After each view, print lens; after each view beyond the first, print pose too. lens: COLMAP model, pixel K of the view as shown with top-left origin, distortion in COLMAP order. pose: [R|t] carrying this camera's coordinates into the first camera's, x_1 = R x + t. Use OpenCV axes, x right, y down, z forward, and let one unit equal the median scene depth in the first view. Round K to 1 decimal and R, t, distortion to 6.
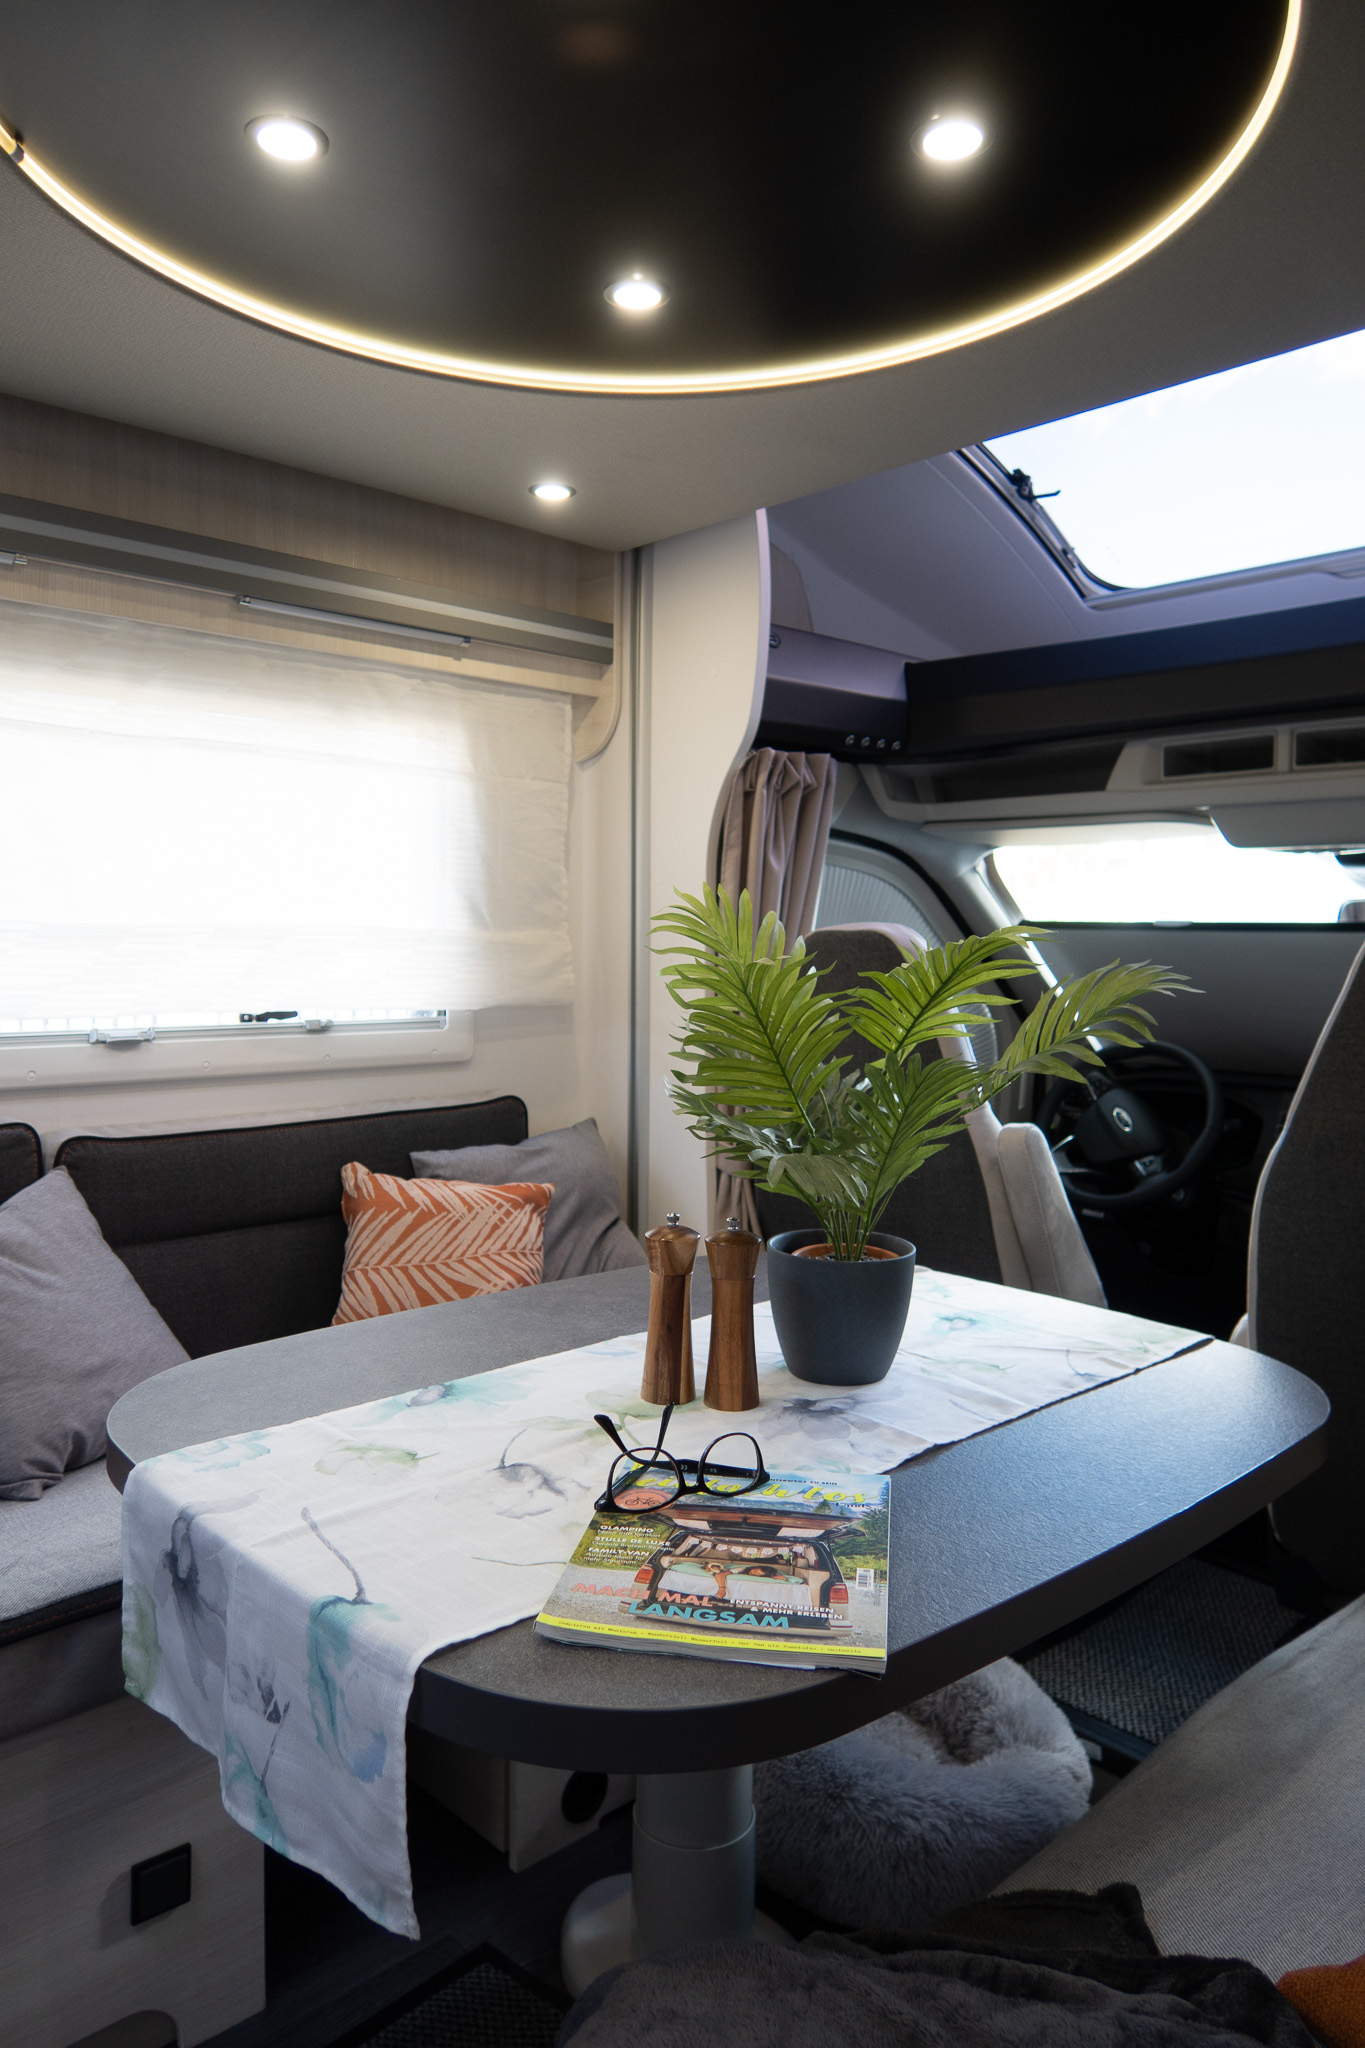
lens RADIAL K [[1417.3, 0, 674.2], [0, 1417.3, 1012.8], [0, 0, 1]] dist [0.008768, -0.008823]
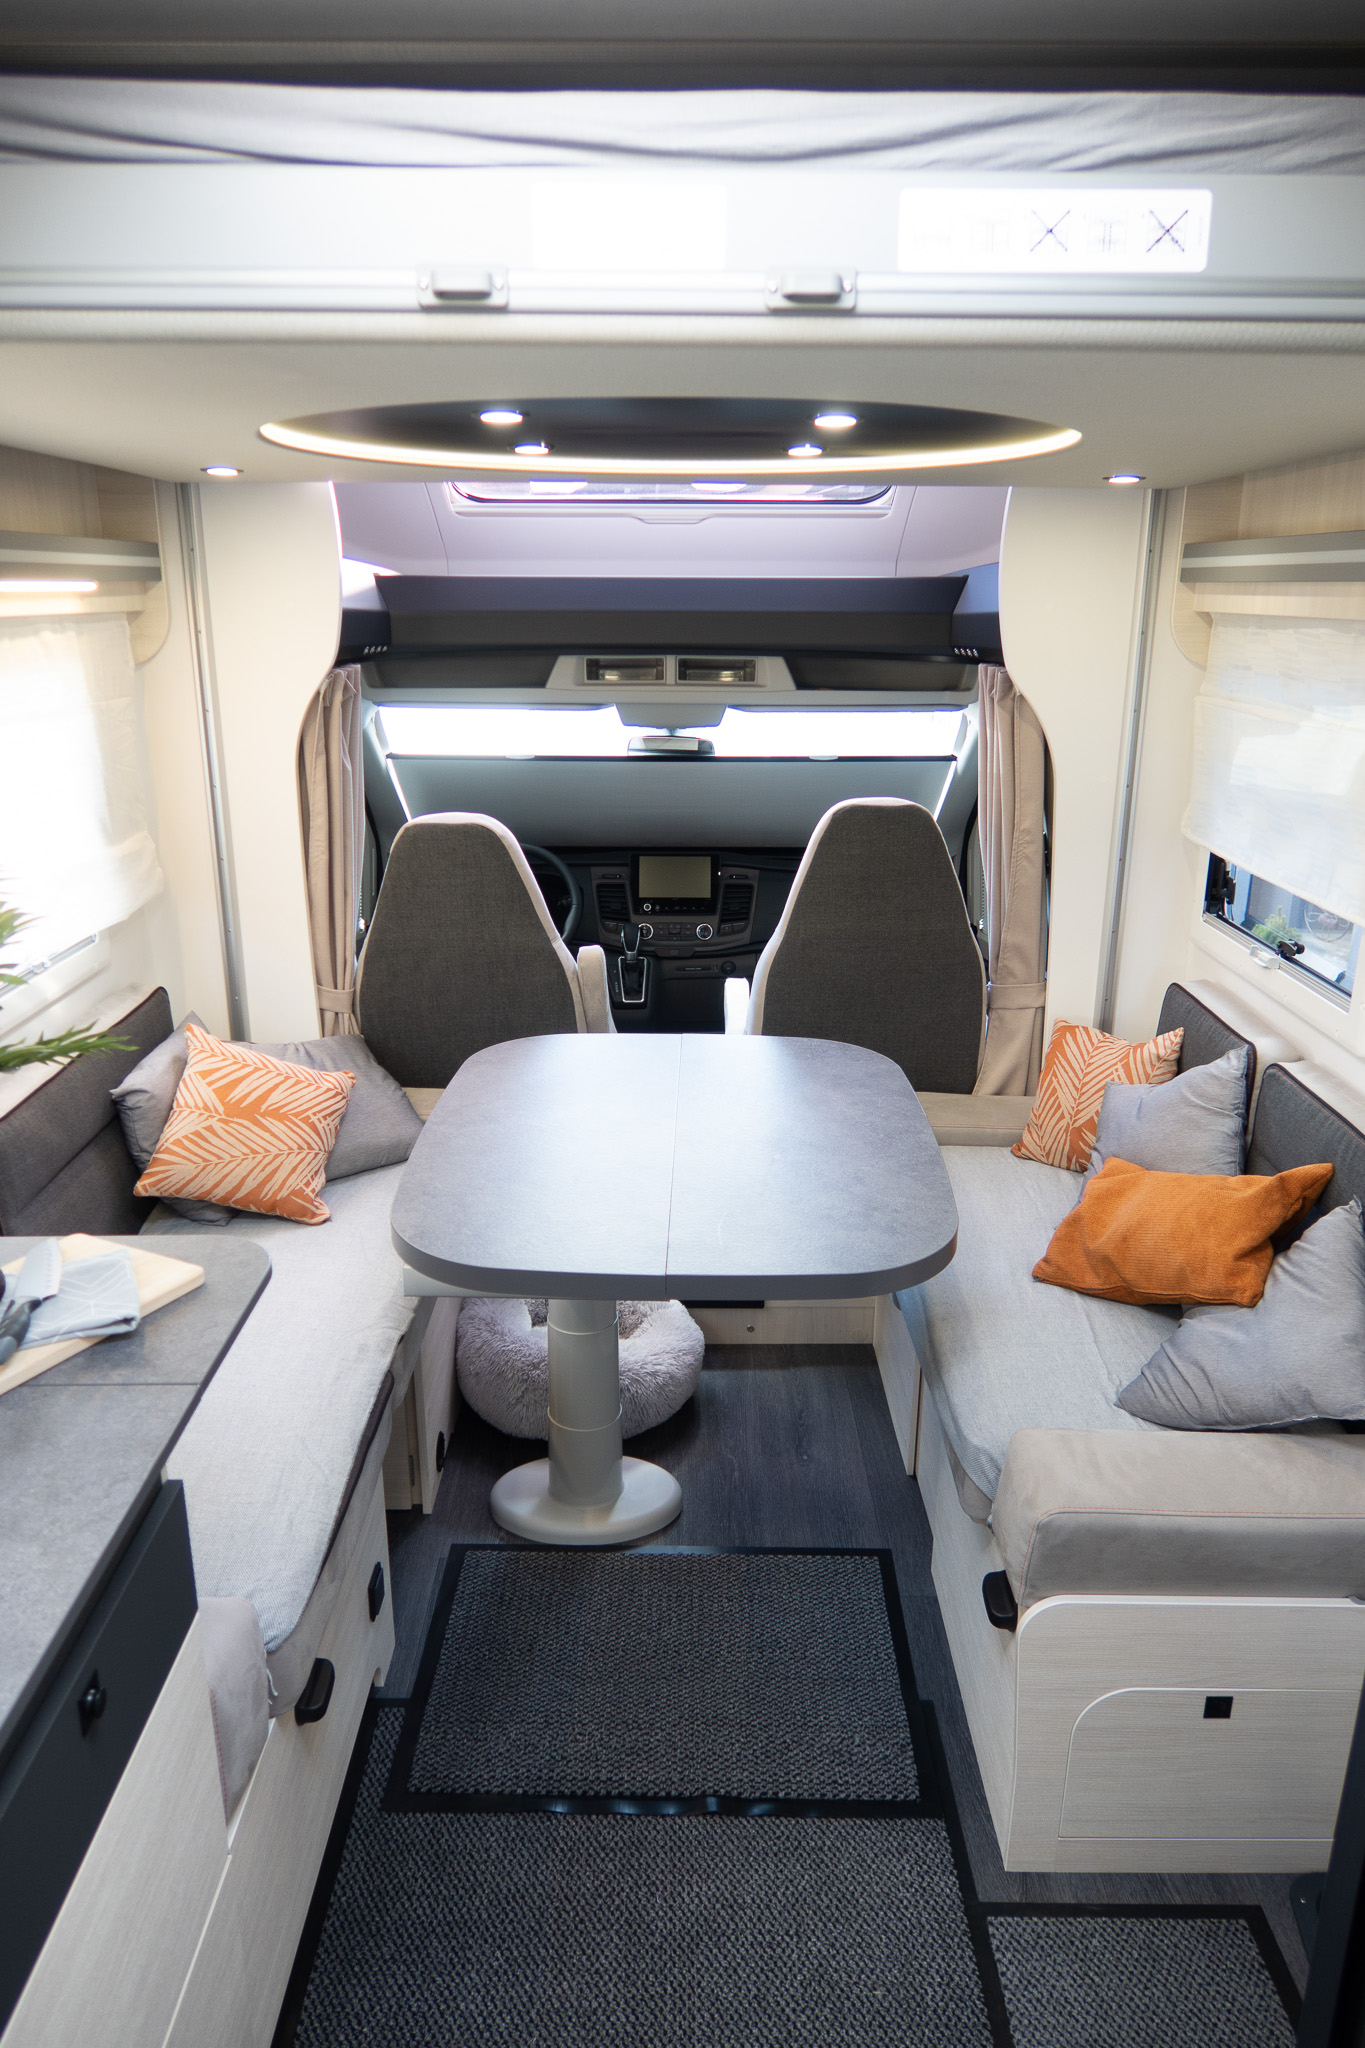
lens RADIAL K [[1417.3, 0, 679.3], [0, 1417.3, 1021.5], [0, 0, 1]] dist [0.008768, -0.008823]
pose [[0.685177, -0.224202, 0.693012, -0.619187], [0.042239, 0.962077, 0.269488, -0.202788], [-0.727151, -0.155375, 0.668663, -0.076653]]
